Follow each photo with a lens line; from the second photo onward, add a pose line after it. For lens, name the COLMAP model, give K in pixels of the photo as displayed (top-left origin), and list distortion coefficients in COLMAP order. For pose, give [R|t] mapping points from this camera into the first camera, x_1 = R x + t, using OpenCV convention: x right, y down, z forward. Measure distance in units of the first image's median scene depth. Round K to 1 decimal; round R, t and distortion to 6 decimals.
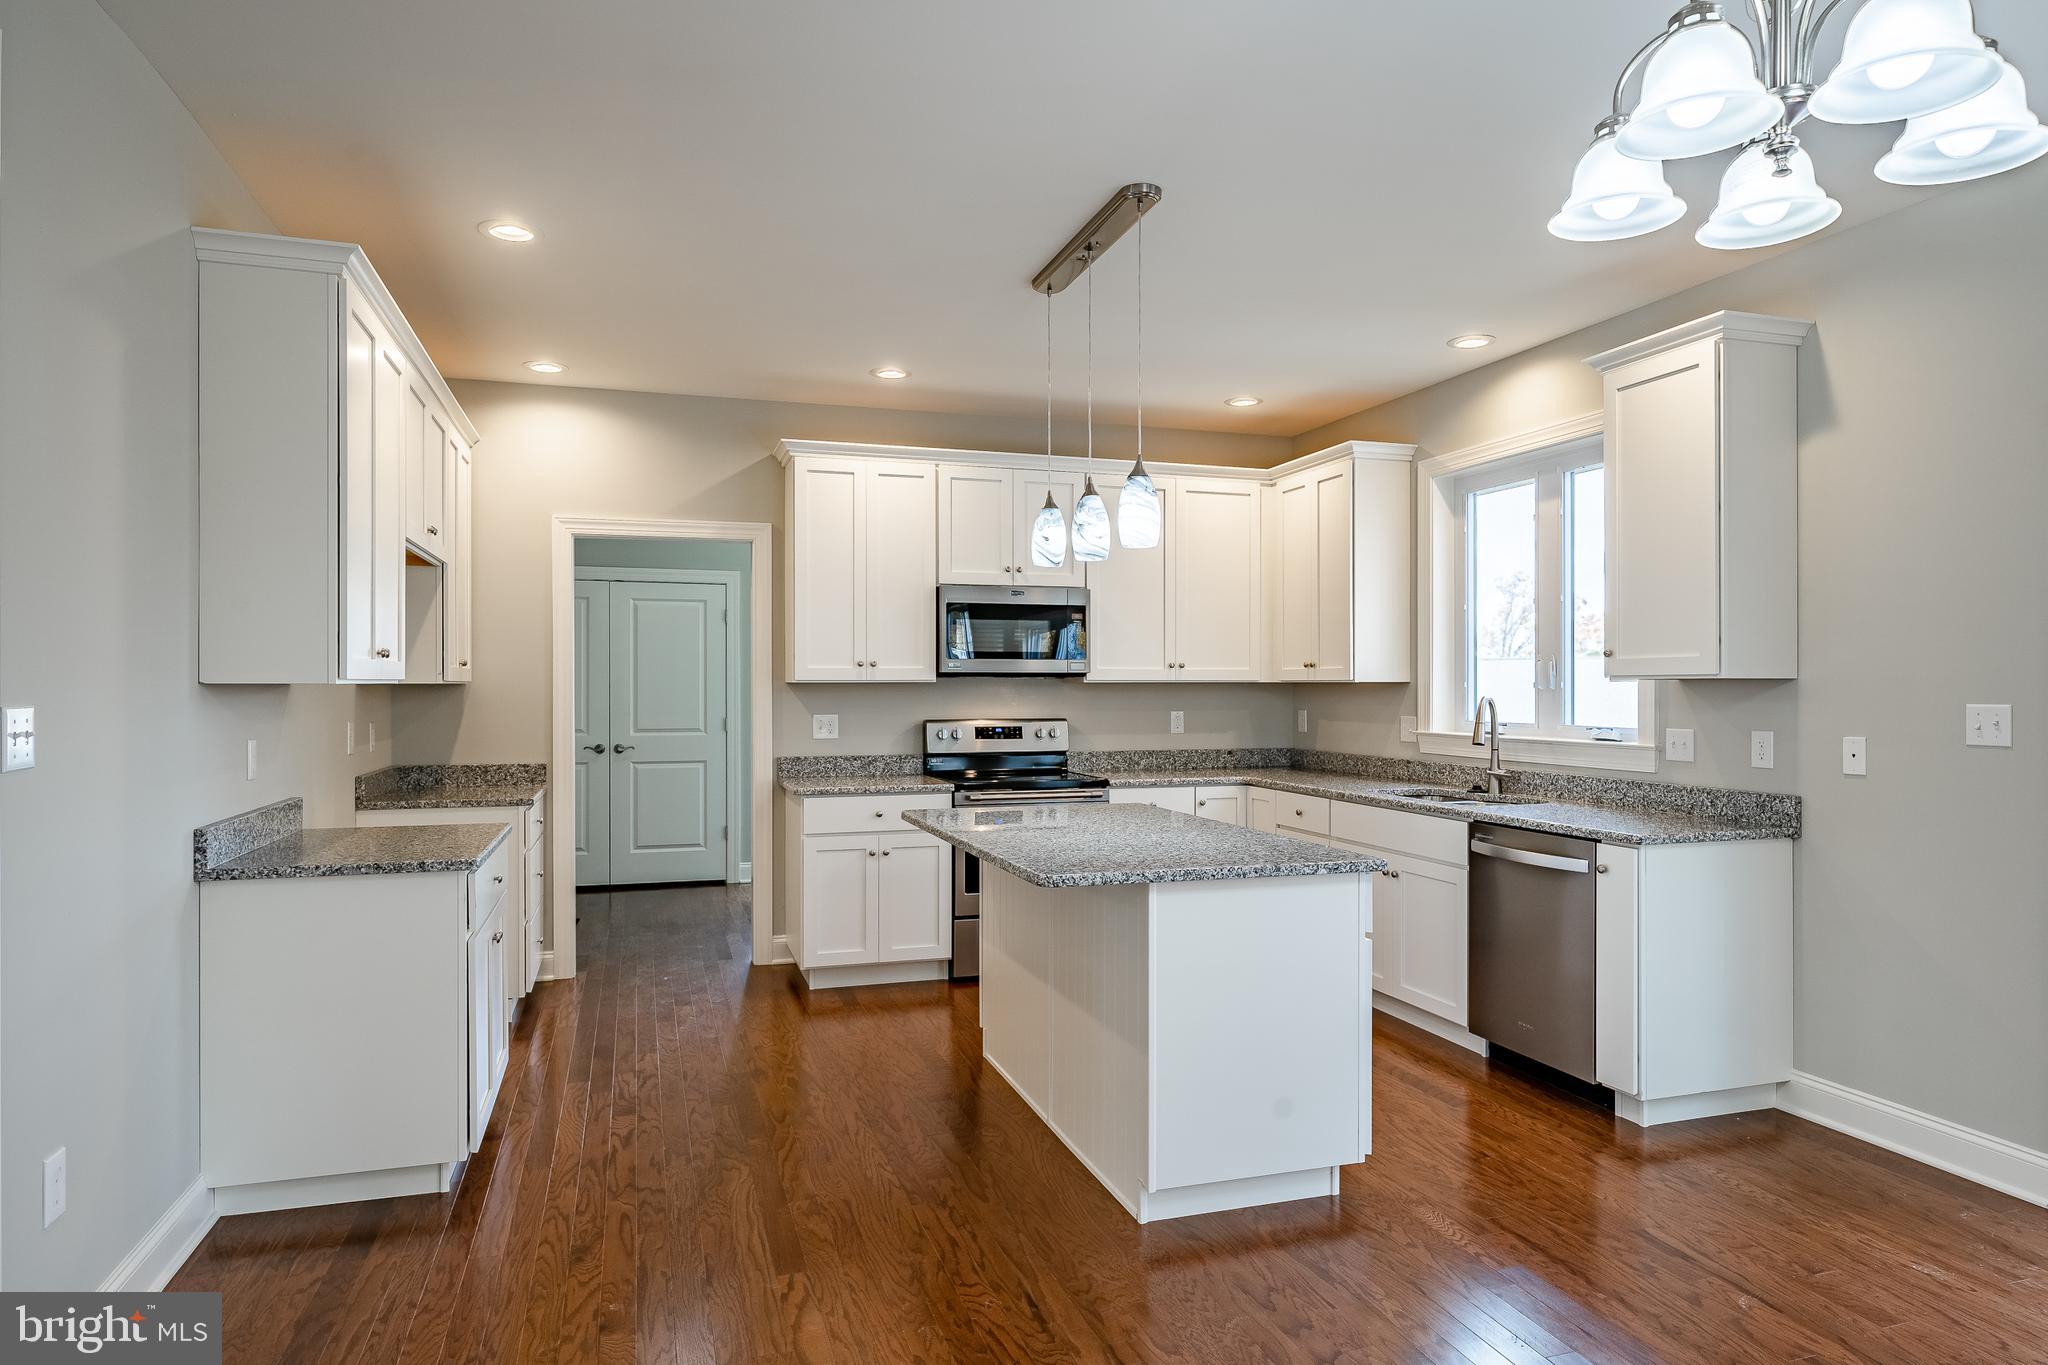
lens RADIAL K [[1199.7, 0, 1015.6], [0, 1199.7, 685.4], [0, 0, 1]] dist [-0.006682, 0.010663]
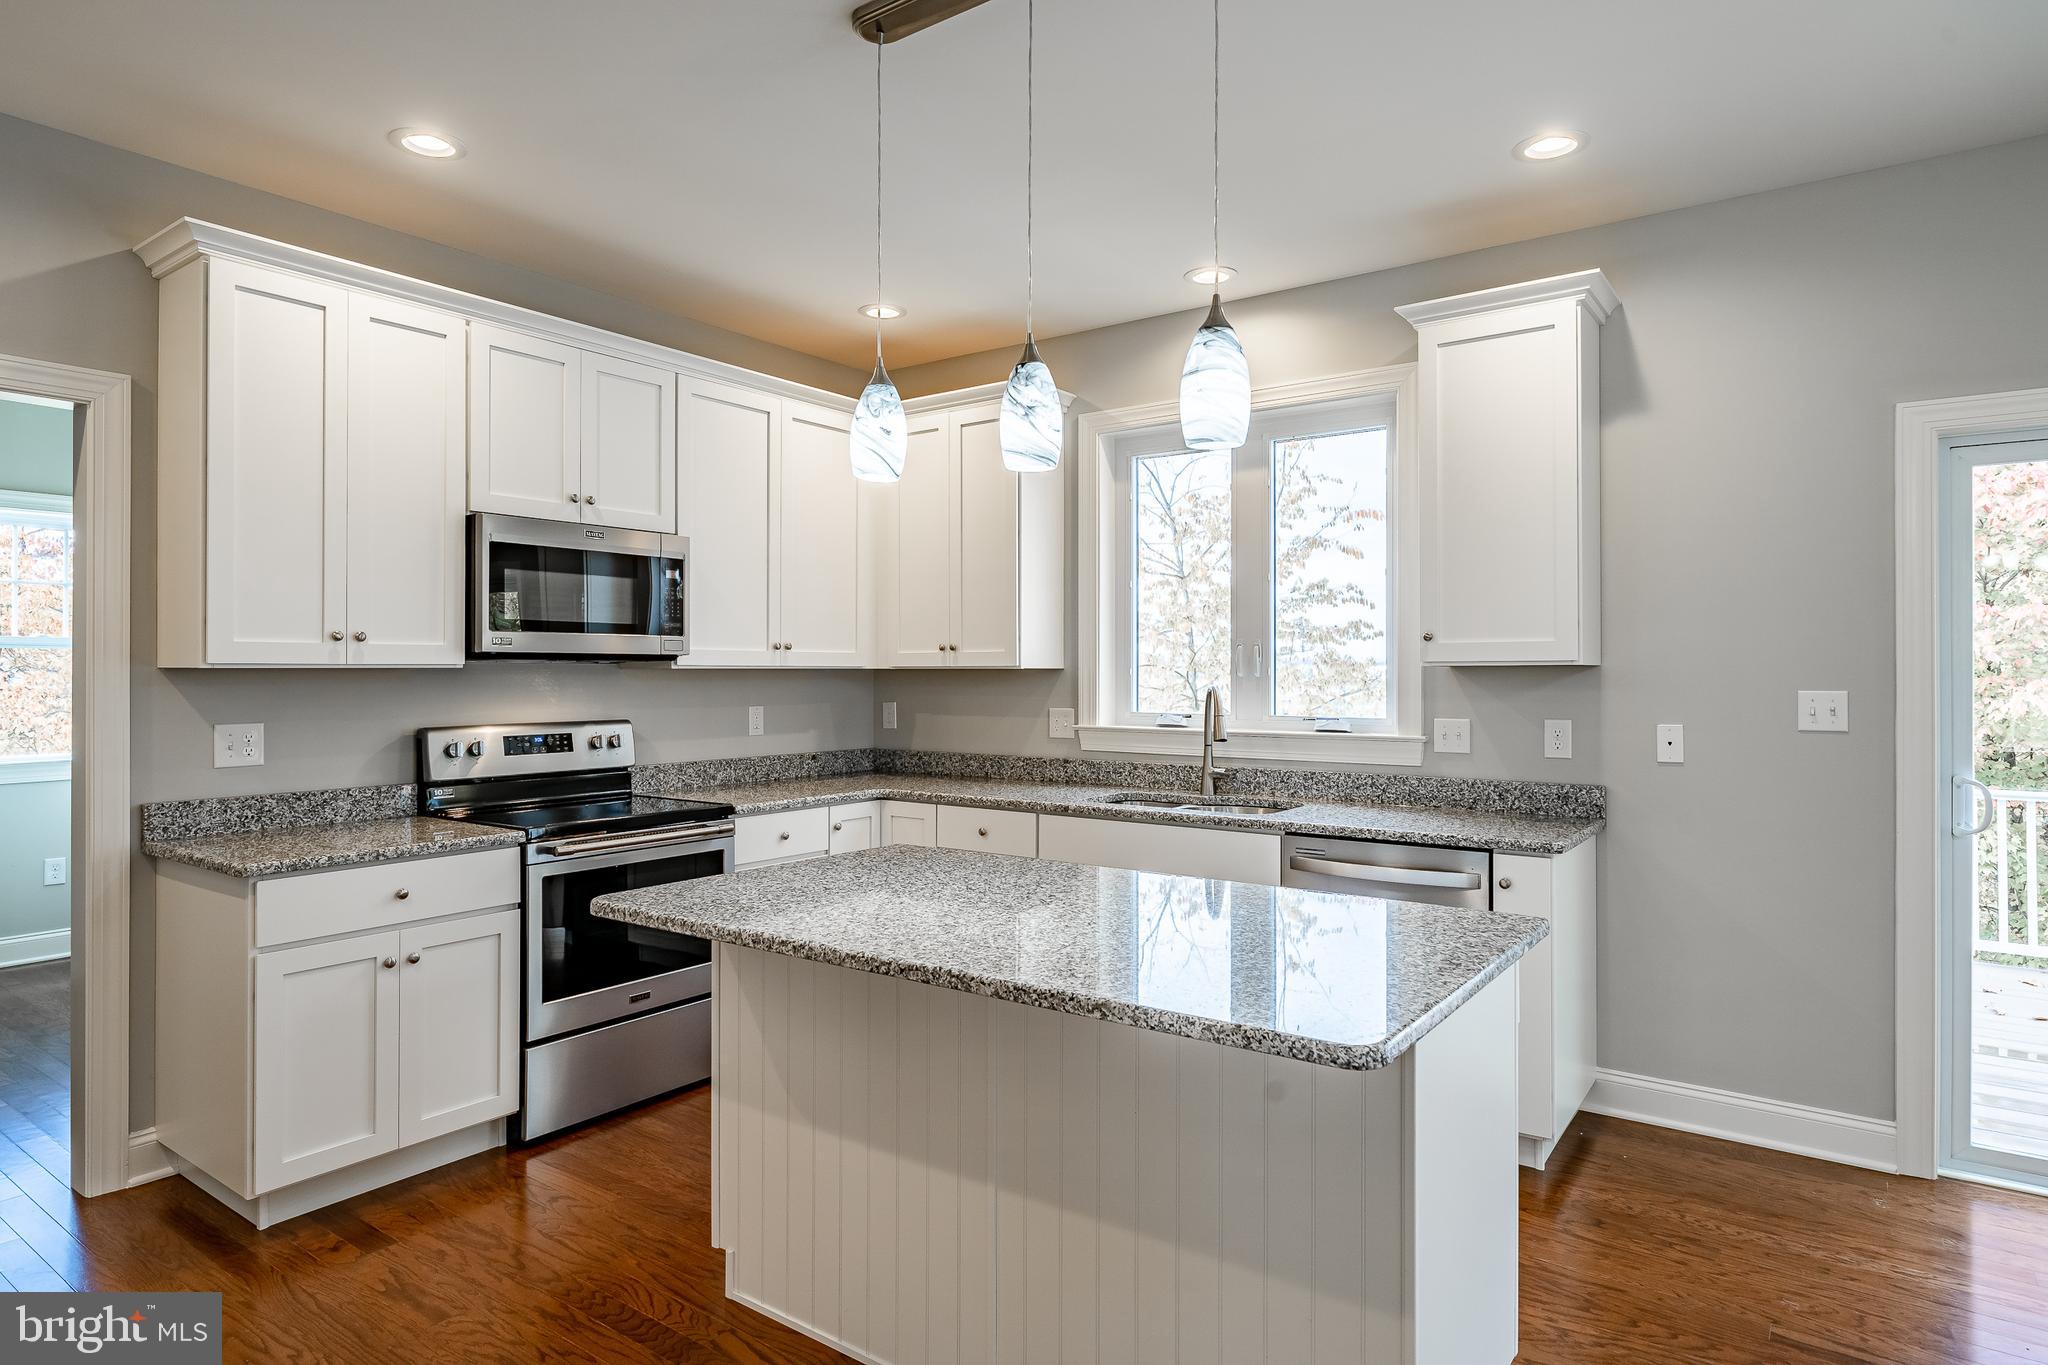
lens RADIAL K [[1154.2, 0, 1010.4], [0, 1154.2, 667.9], [0, 0, 1]] dist [-0.003575, 0.005660]
pose [[0.808346, 0.002078, 0.588705, -0.197902], [0.000544, 0.999991, -0.004278, 0.000042], [-0.588708, 0.003778, 0.808337, 0.359246]]
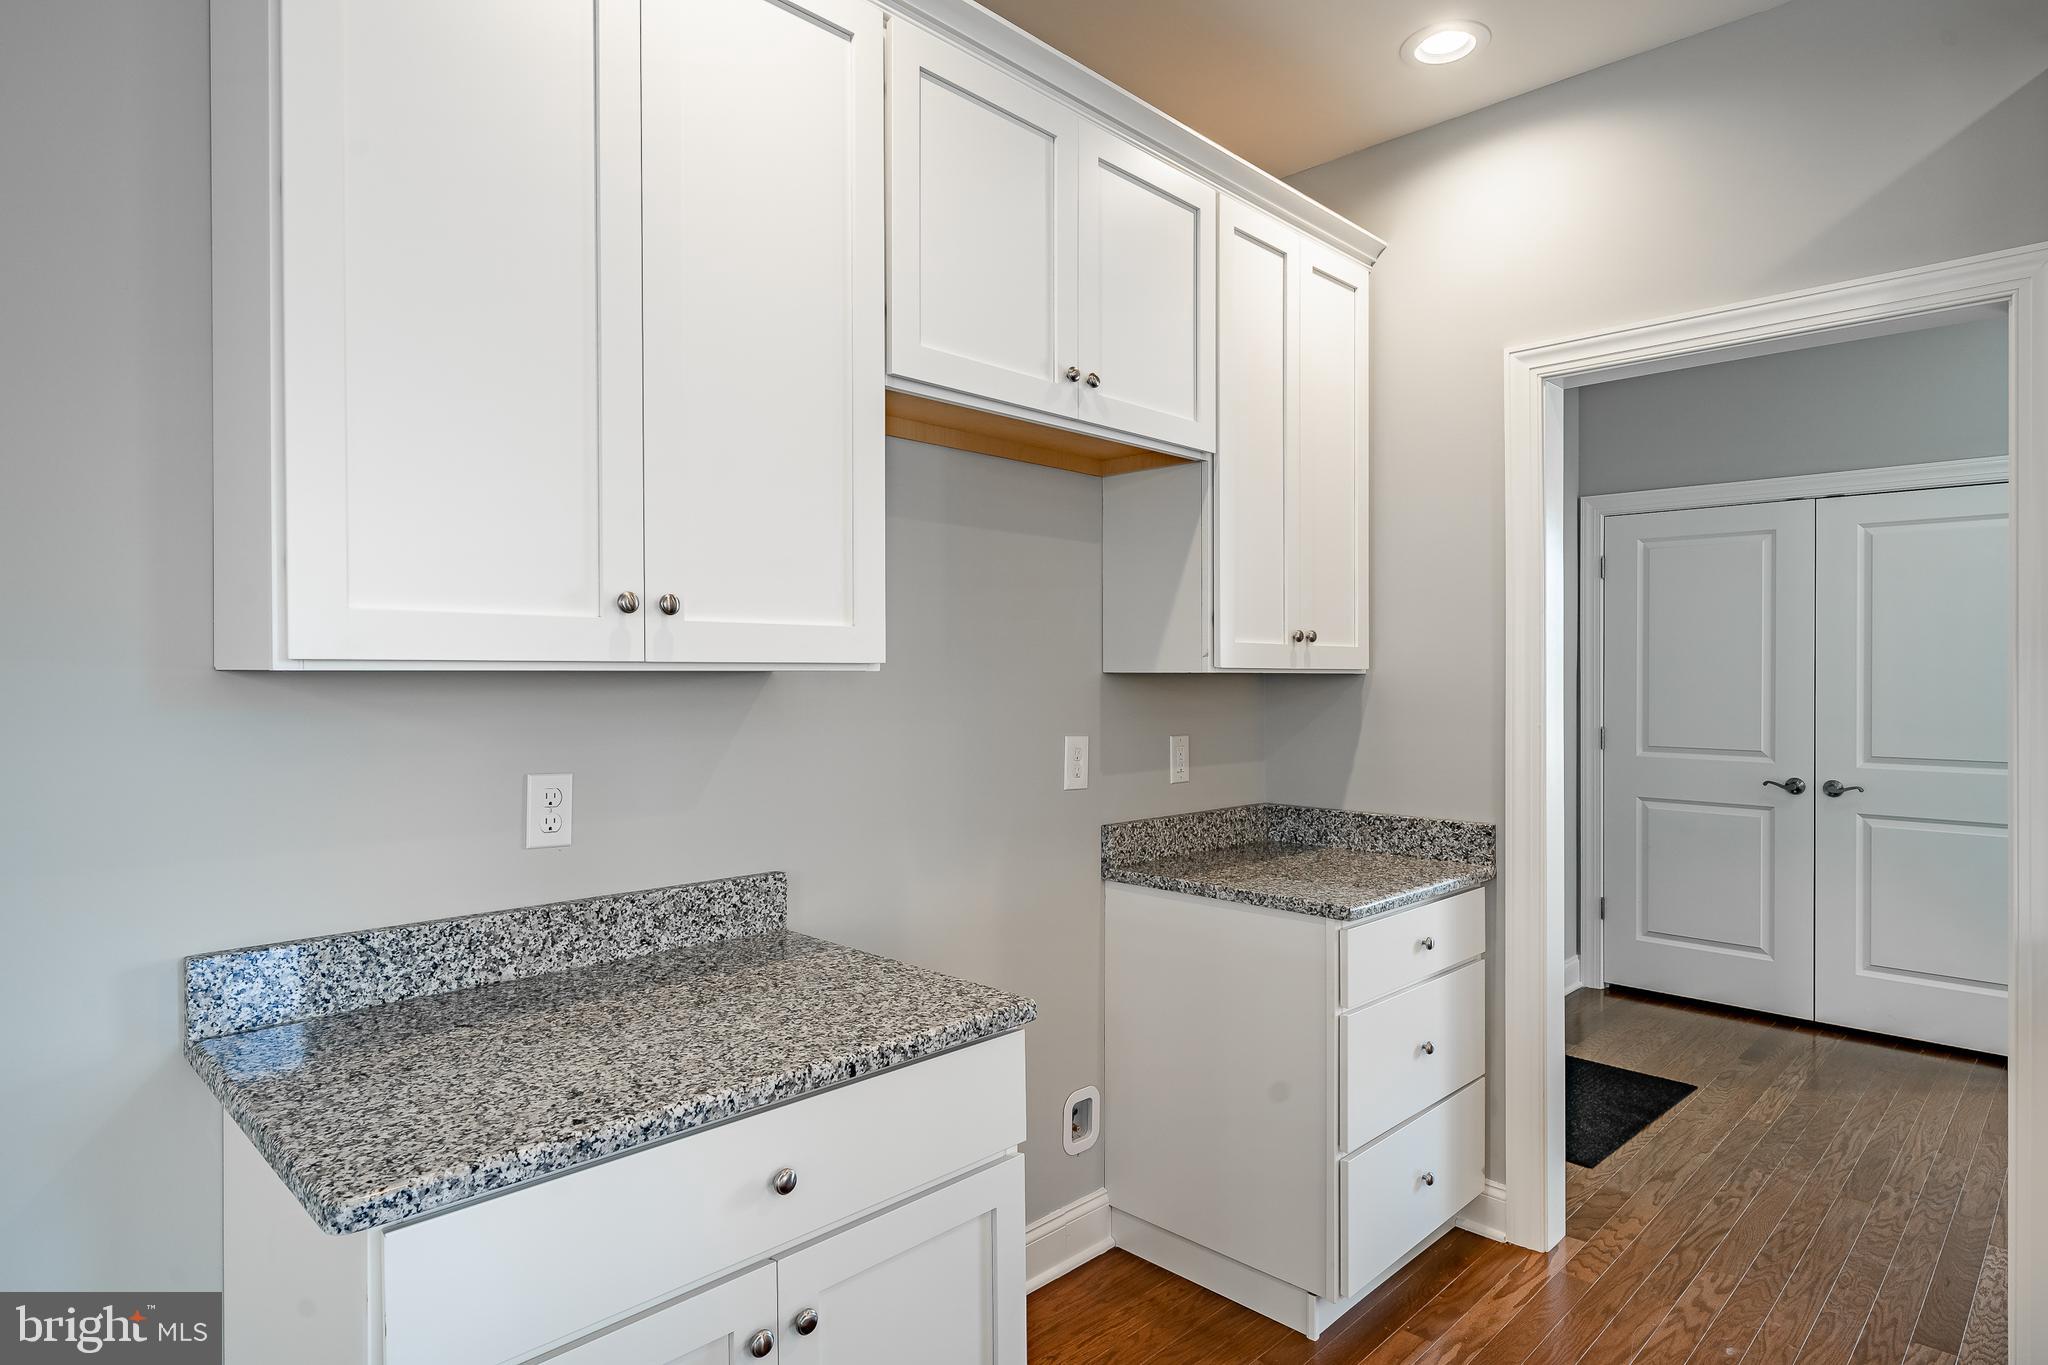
lens RADIAL K [[1154.2, 0, 1018.3], [0, 1154.2, 673.1], [0, 0, 1]] dist [-0.003575, 0.005660]
pose [[0.477295, 0.000618, -0.878743, -0.046761], [-0.004185, 0.999990, -0.001570, 0.000313], [0.878733, 0.004426, 0.477293, 0.573365]]
